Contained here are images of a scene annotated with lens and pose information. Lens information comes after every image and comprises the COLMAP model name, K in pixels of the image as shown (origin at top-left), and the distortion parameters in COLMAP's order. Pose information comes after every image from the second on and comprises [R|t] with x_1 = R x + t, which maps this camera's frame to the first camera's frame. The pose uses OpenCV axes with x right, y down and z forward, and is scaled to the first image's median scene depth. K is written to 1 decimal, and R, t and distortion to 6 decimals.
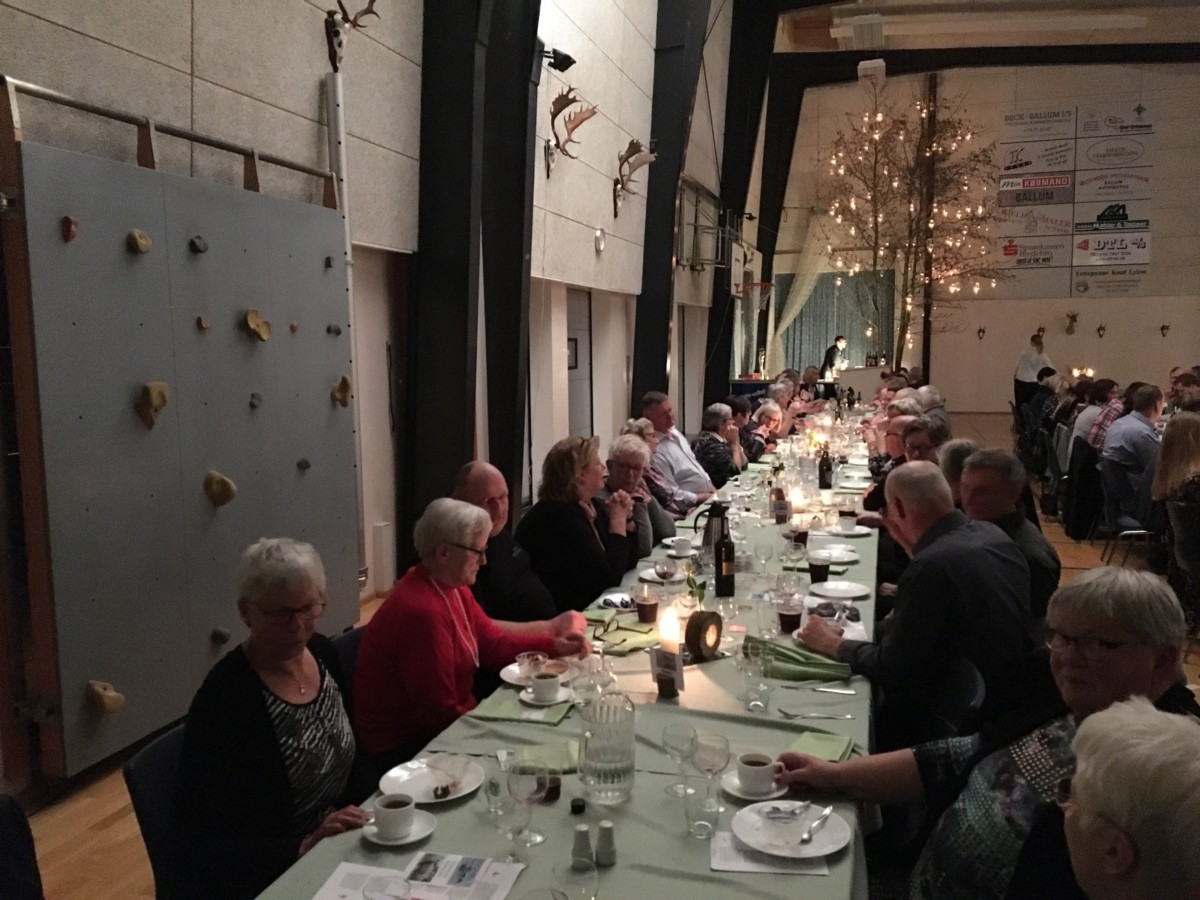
lens RADIAL K [[1007.0, 0, 598.2], [0, 1007.0, 450.8], [0, 0, 1]] dist [0.074885, -0.105369]
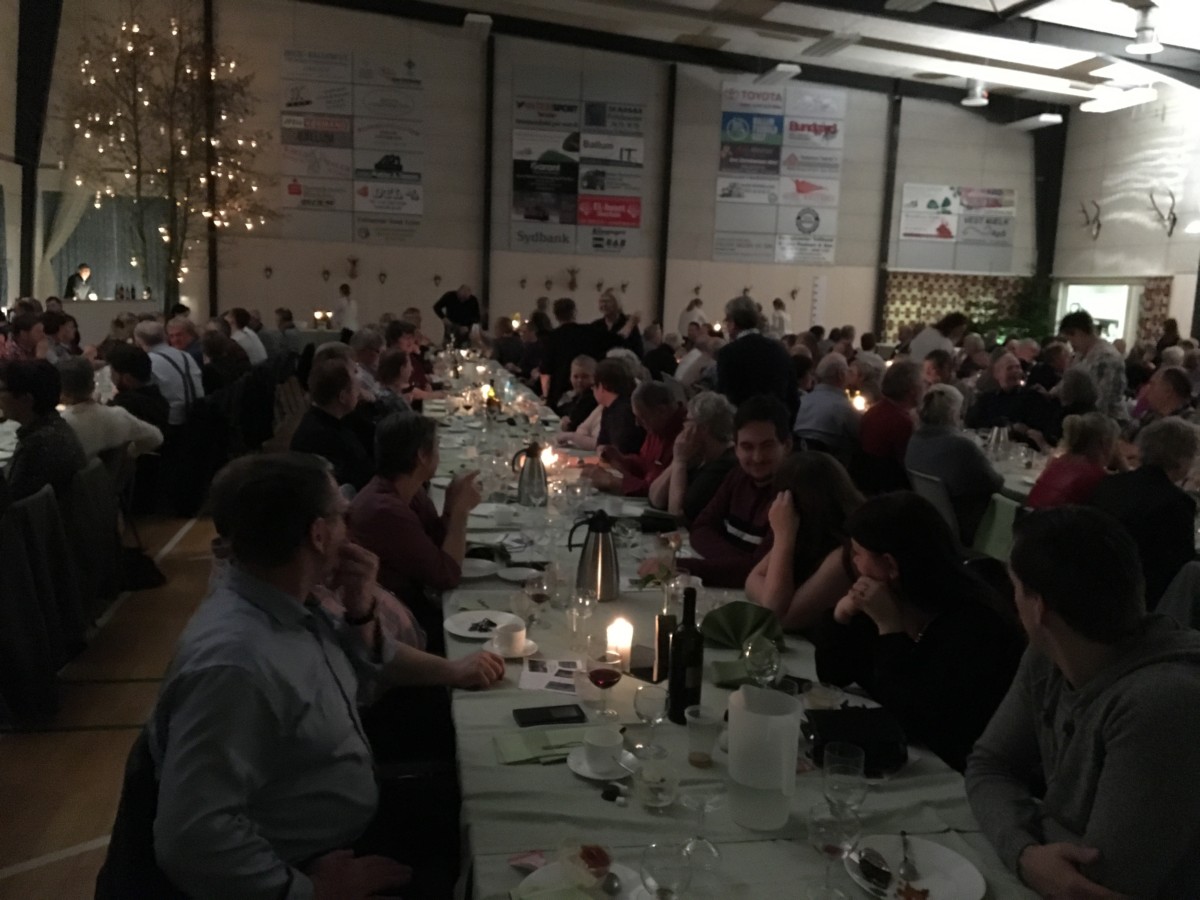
lens RADIAL K [[1014.9, 0, 600.0], [0, 1014.9, 450.0], [0, 0, 1]] dist [0.088236, -0.124673]
pose [[0.893913, -0.019467, 0.447818, 0.221965], [-0.005883, 0.998461, 0.055146, 0.000679], [-0.448202, -0.051931, 0.892423, -0.044867]]
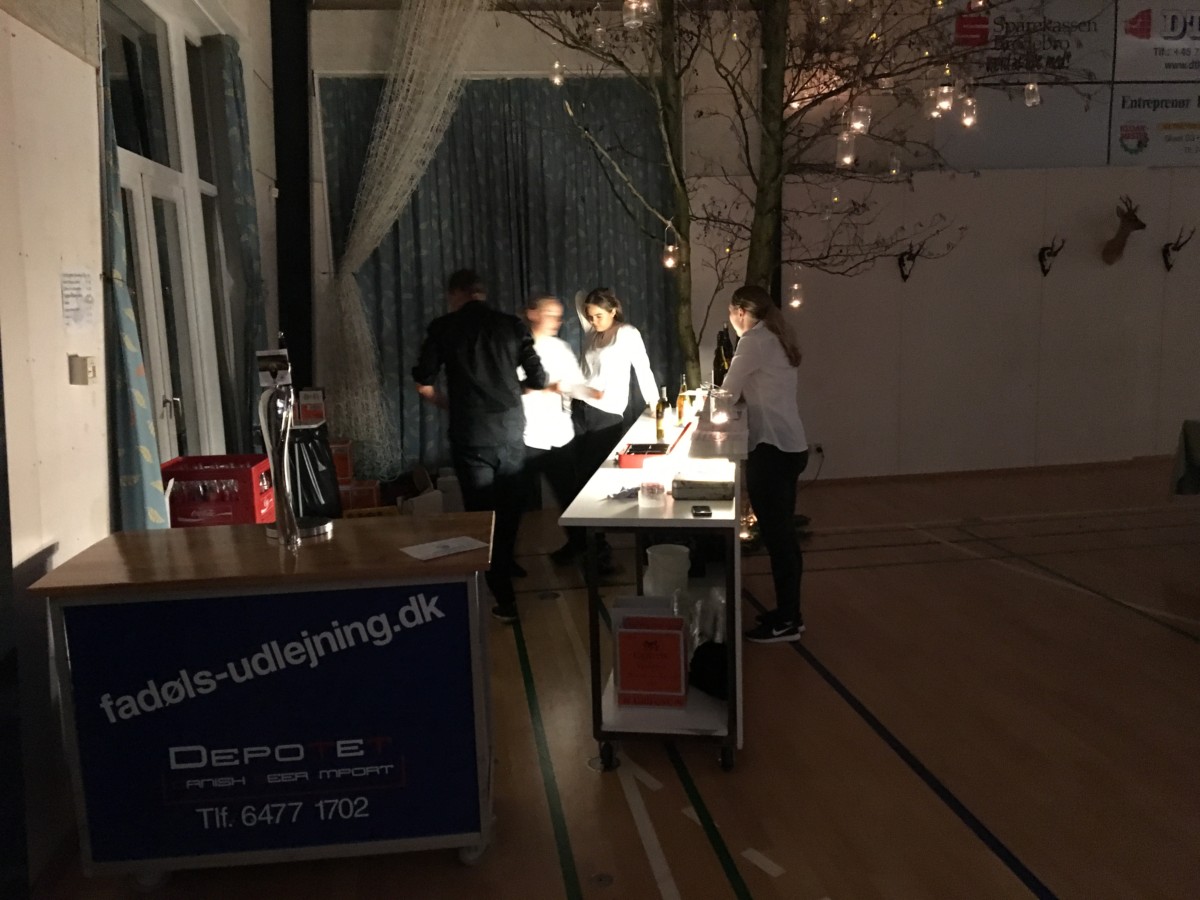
lens RADIAL K [[1014.9, 0, 600.0], [0, 1014.9, 450.0], [0, 0, 1]] dist [0.088236, -0.124673]
pose [[0.907553, -0.082084, 0.411836, 0.123473], [0.063074, 0.996230, 0.059565, -0.080155], [-0.415173, -0.028082, 0.909309, 0.732447]]
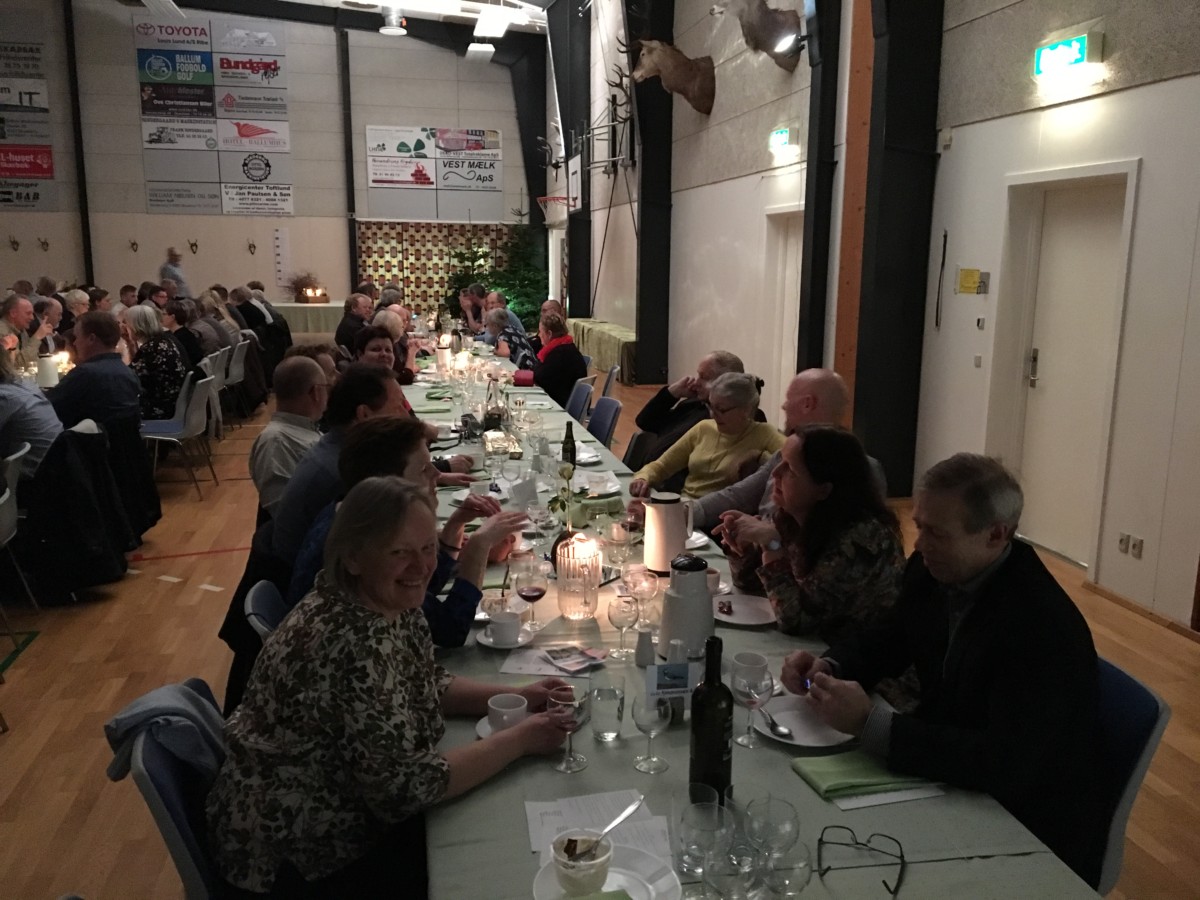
lens RADIAL K [[1020.1, 0, 600.0], [0, 1020.1, 450.0], [0, 0, 1]] dist [0.066241, -0.081912]
pose [[0.890409, -0.061650, 0.450966, 0.757761], [0.026656, 0.996147, 0.083550, 0.015494], [-0.454380, -0.062373, 0.888622, -0.228081]]
